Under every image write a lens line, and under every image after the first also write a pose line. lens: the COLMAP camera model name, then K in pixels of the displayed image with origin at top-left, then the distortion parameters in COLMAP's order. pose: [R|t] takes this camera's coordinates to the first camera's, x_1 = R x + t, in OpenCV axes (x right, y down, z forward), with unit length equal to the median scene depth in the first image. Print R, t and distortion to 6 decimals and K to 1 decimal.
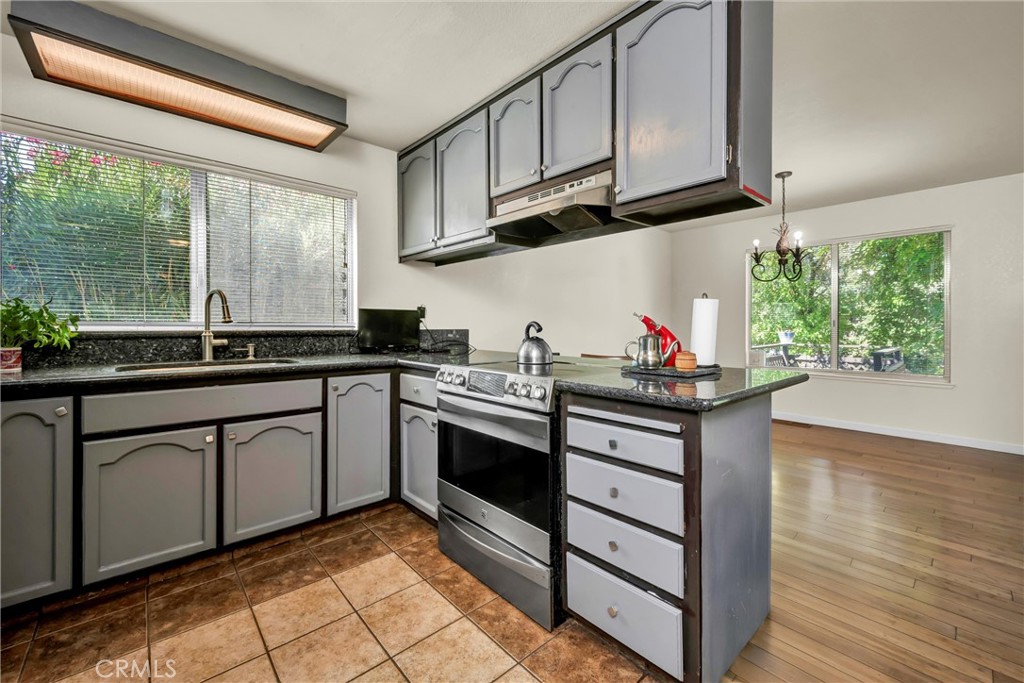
lens RADIAL K [[418.9, 0, 512.1], [0, 418.9, 326.0], [0, 0, 1]] dist [0.001493, -0.000228]
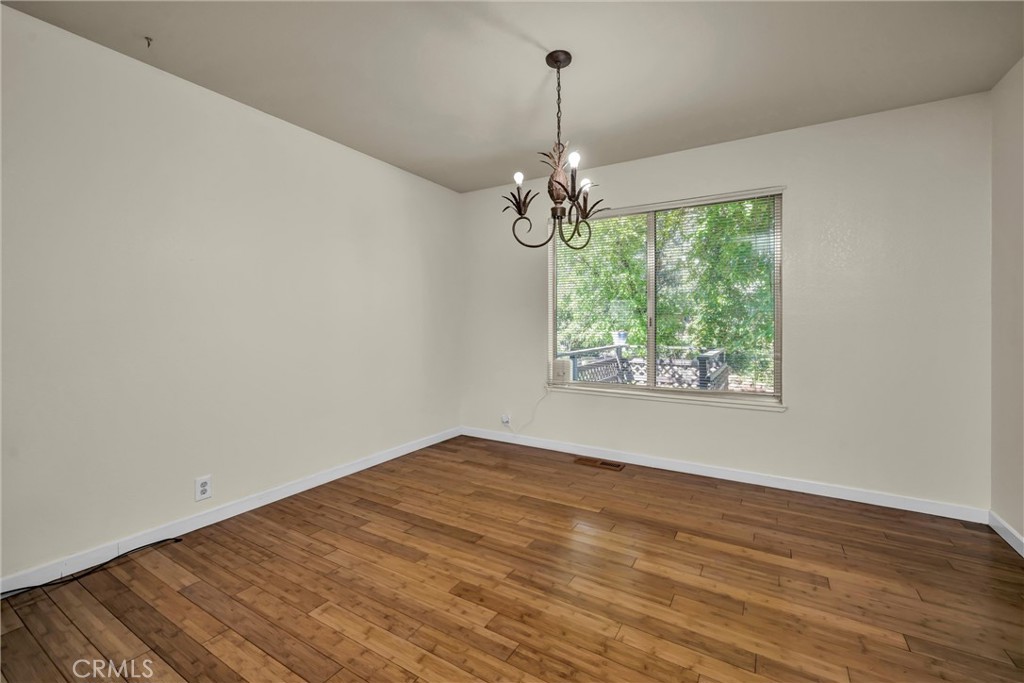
lens RADIAL K [[432.9, 0, 513.3], [0, 432.9, 325.9], [0, 0, 1]] dist [-0.000415, -0.000037]
pose [[0.956592, -0.001661, 0.291426, 0.768980], [0.001548, 0.999999, 0.000619, -0.001388], [-0.291426, -0.000141, 0.956593, 0.842822]]
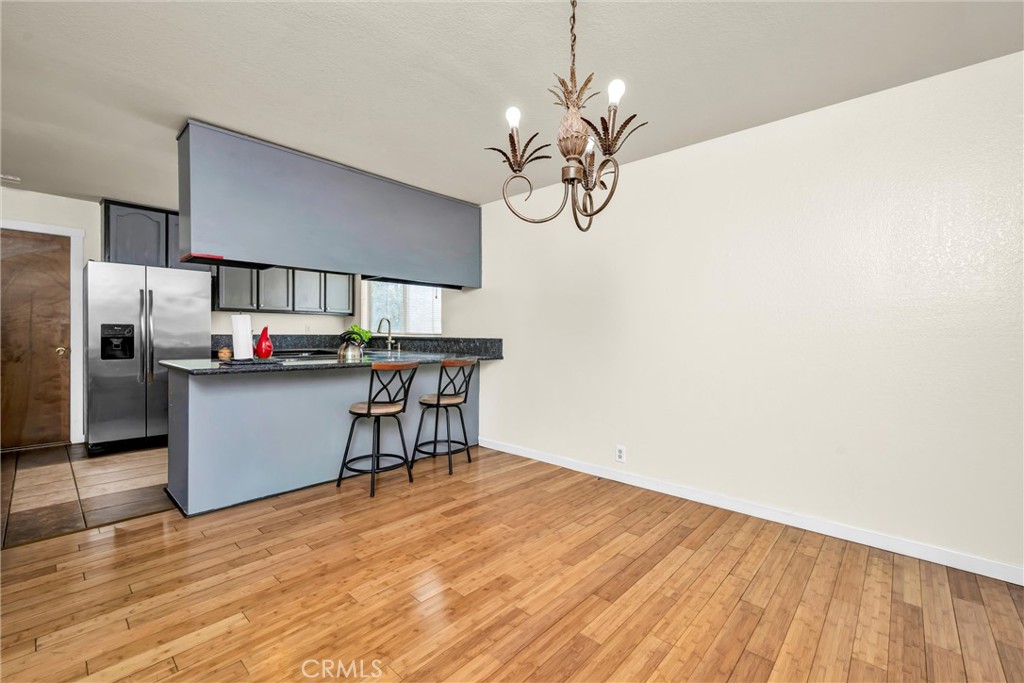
lens RADIAL K [[432.9, 0, 513.3], [0, 432.9, 325.9], [0, 0, 1]] dist [-0.000415, -0.000037]
pose [[0.099199, -0.018933, -0.994888, 1.635228], [-0.014164, 0.999691, -0.020437, -0.004958], [0.994967, 0.016118, 0.098900, 1.451953]]
